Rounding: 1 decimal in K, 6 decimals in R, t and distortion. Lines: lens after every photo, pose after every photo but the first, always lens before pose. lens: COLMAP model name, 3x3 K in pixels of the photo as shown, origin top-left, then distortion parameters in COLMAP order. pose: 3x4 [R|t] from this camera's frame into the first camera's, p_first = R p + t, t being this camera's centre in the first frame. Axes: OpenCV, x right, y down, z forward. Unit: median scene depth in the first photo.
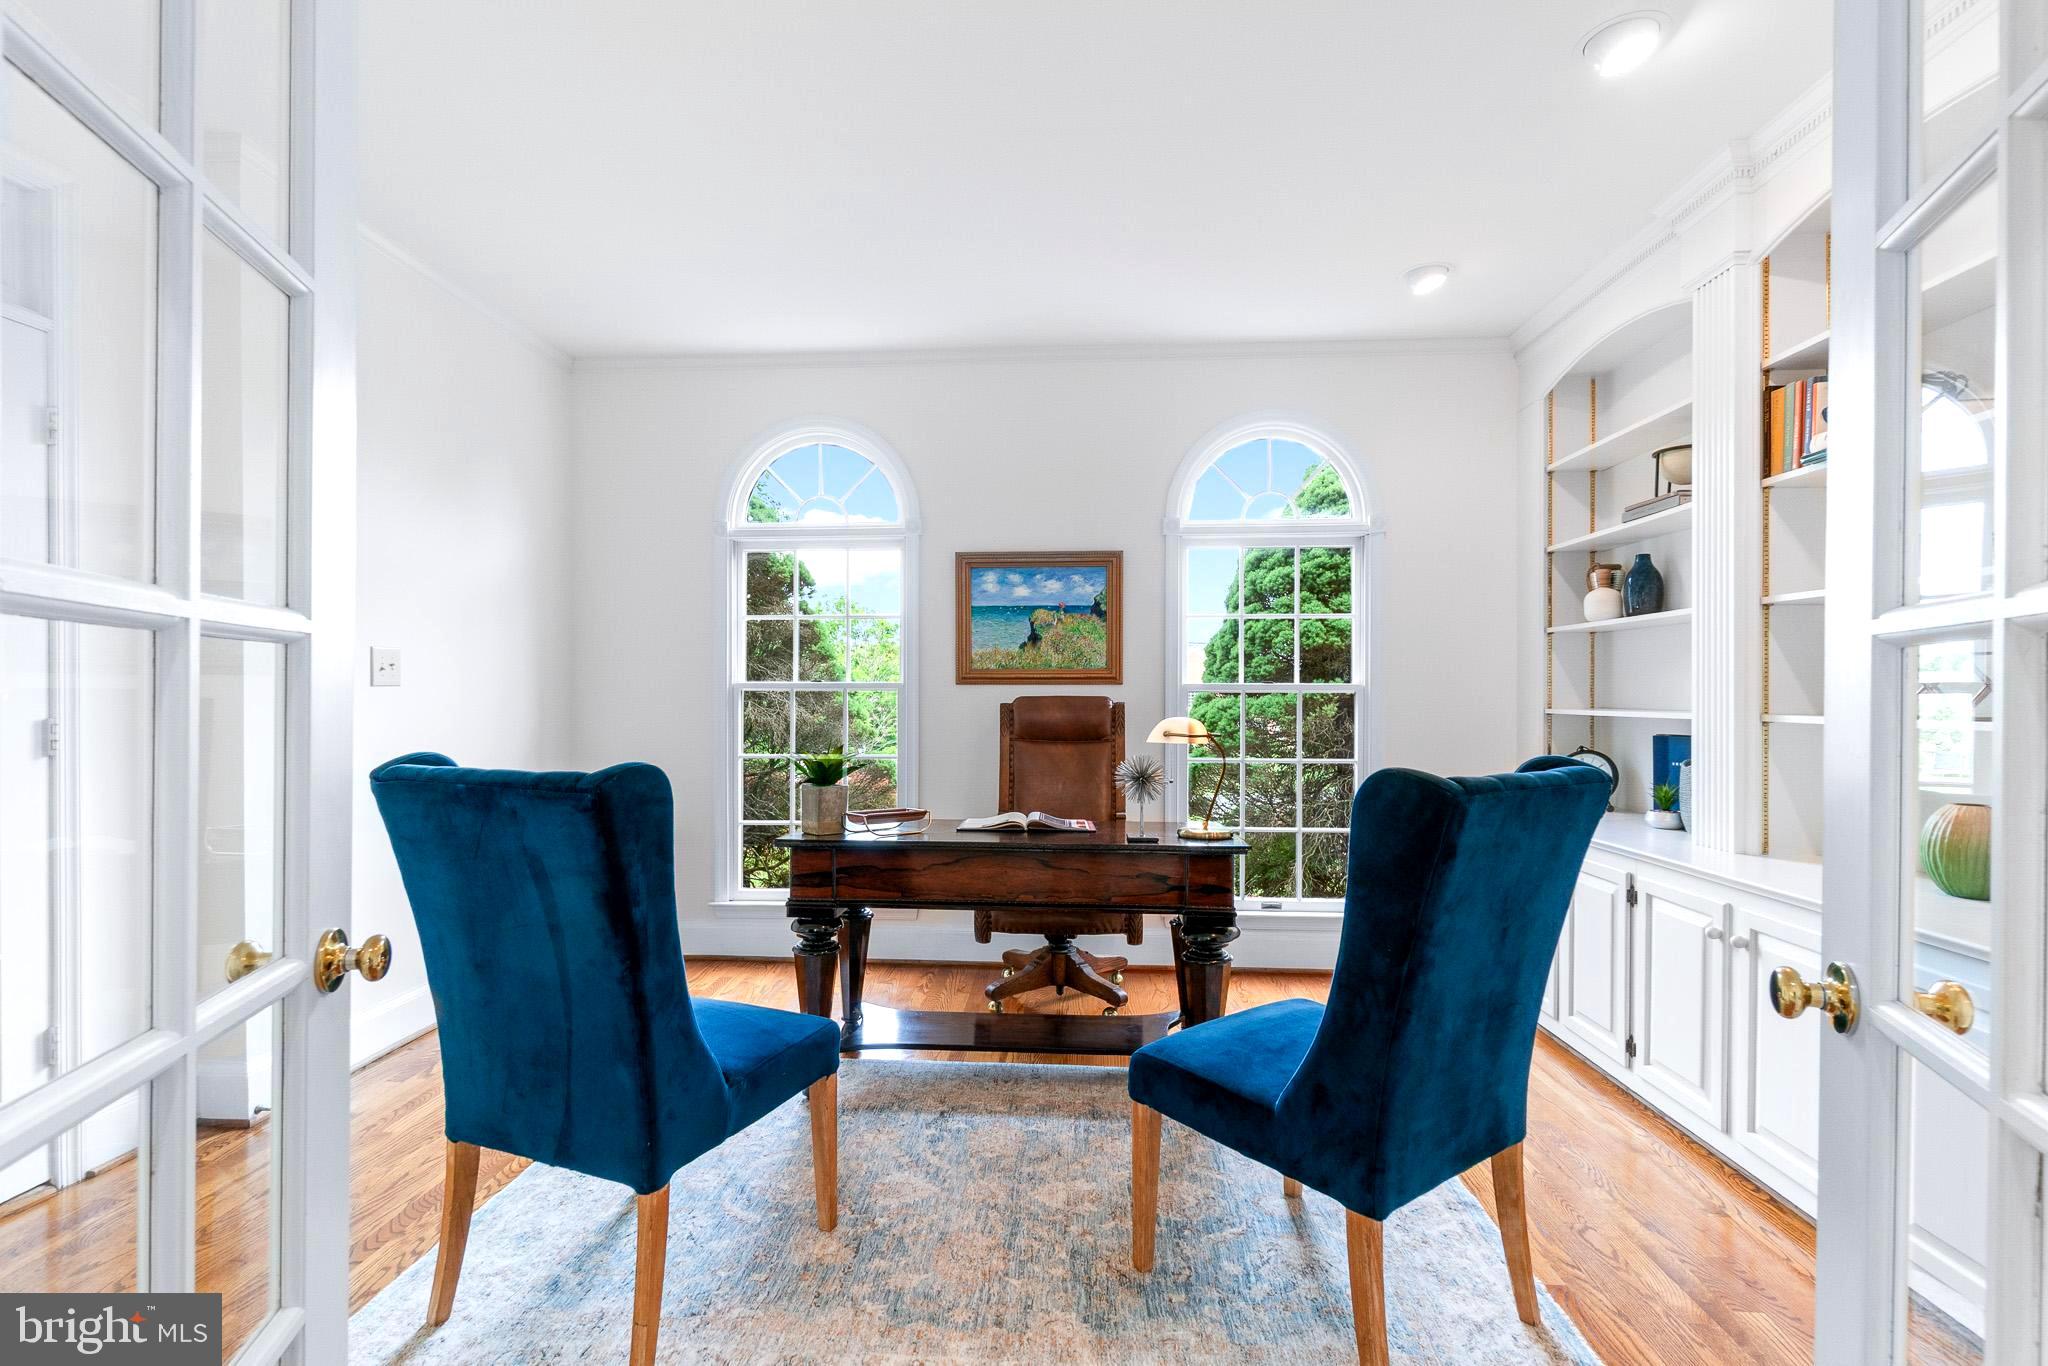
lens RADIAL K [[931.3, 0, 1005.7], [0, 931.3, 686.1], [0, 0, 1]] dist [0.015067, -0.000173]
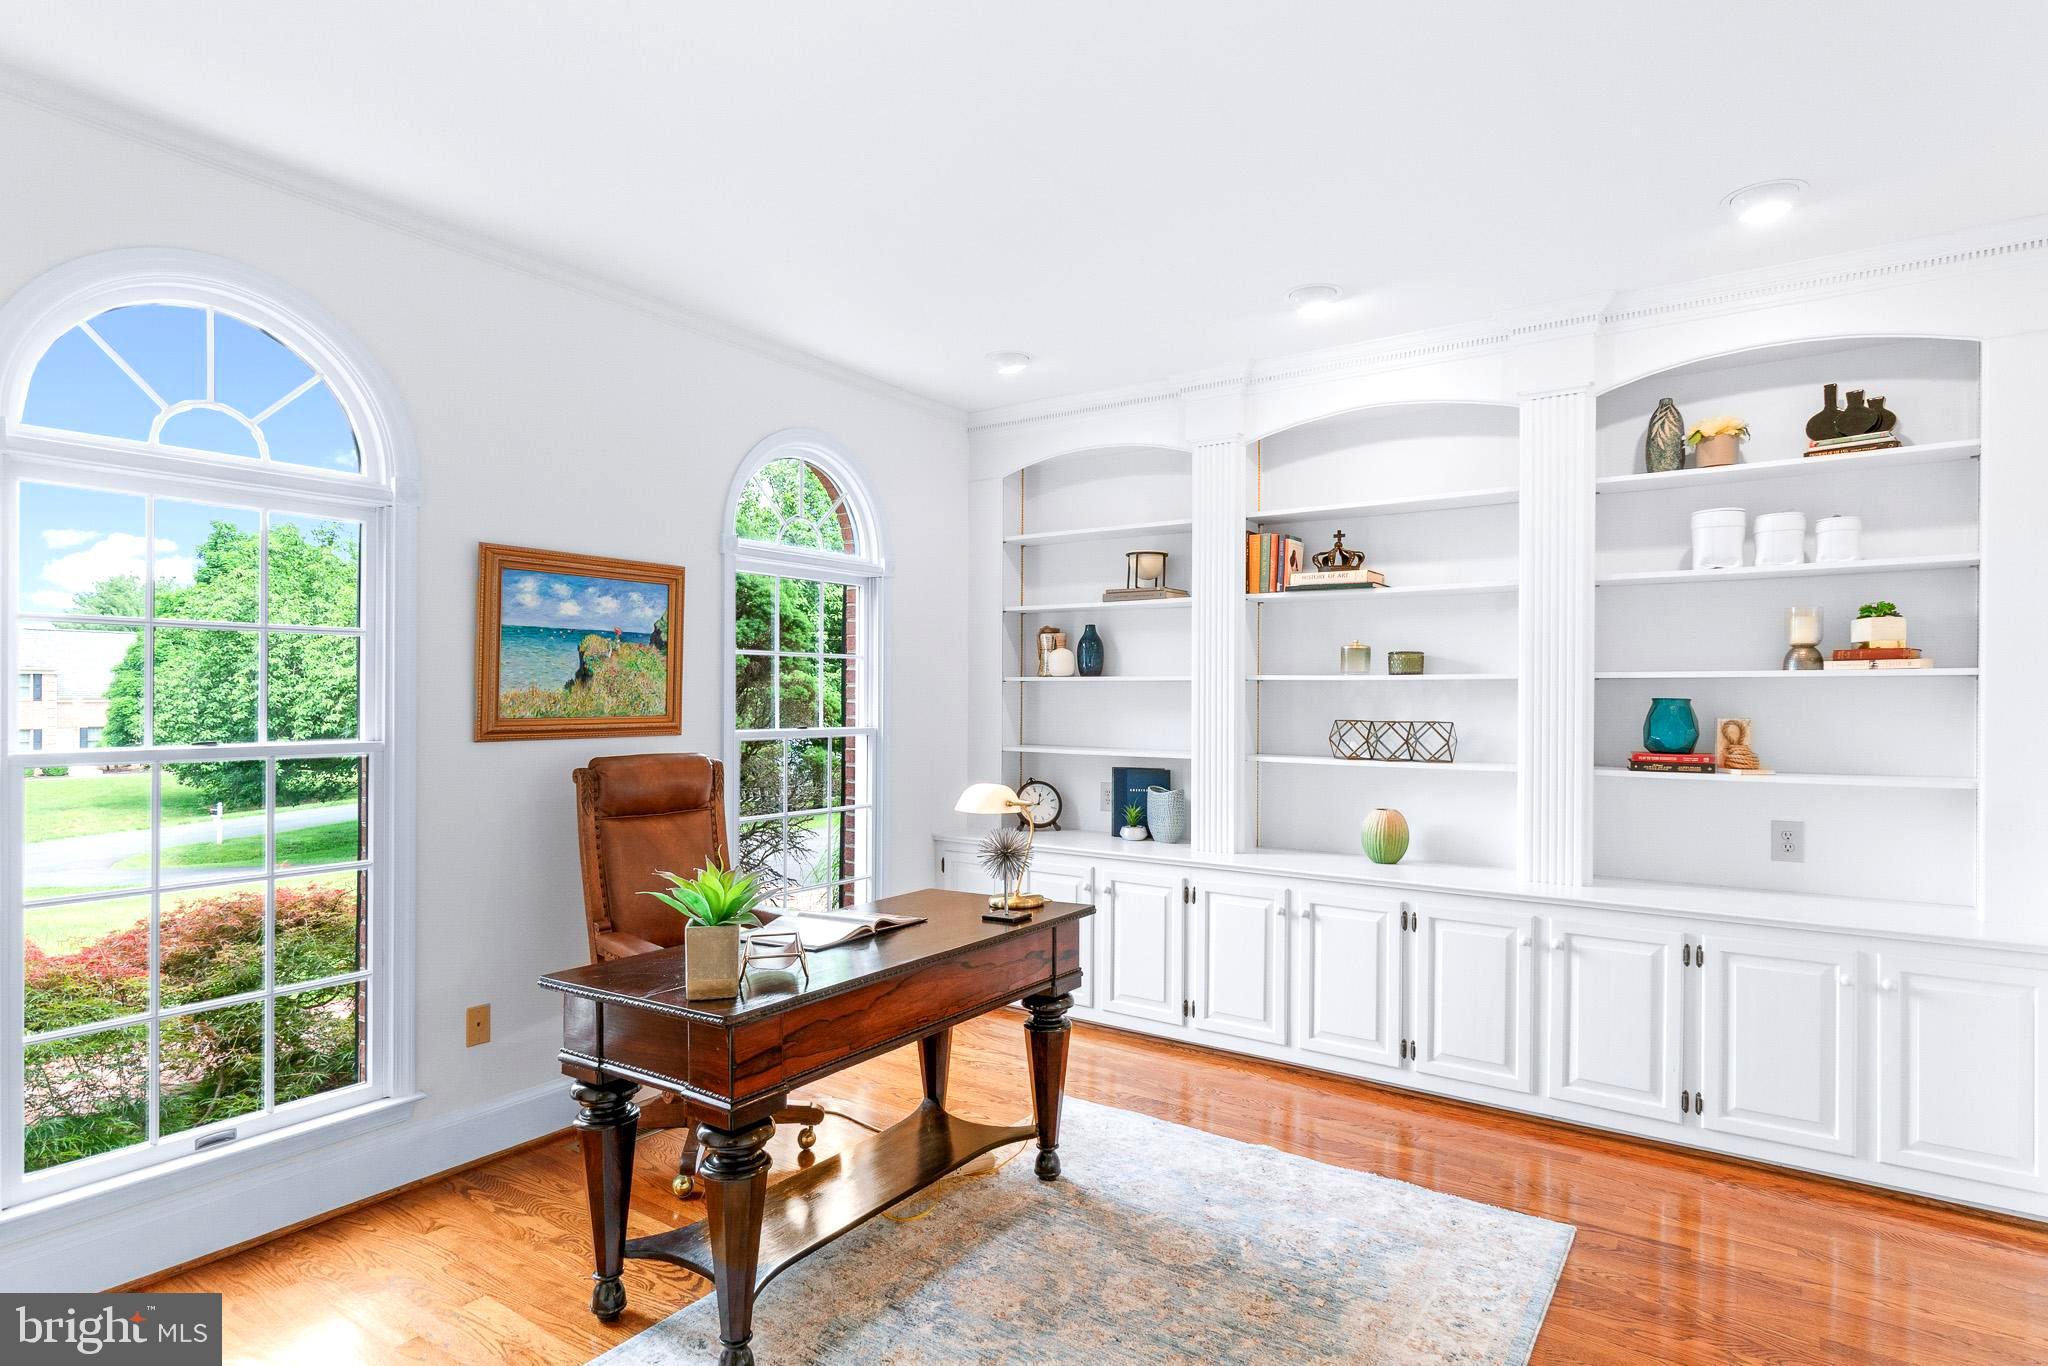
lens RADIAL K [[1058.5, 0, 1020.9], [0, 1058.5, 693.8], [0, 0, 1]] dist [-0.001024, -0.000135]
pose [[0.523965, 0.003881, 0.851731, -0.493065], [-0.010067, 0.999948, 0.001636, -0.041367], [-0.851680, -0.009432, 0.523977, 0.280459]]
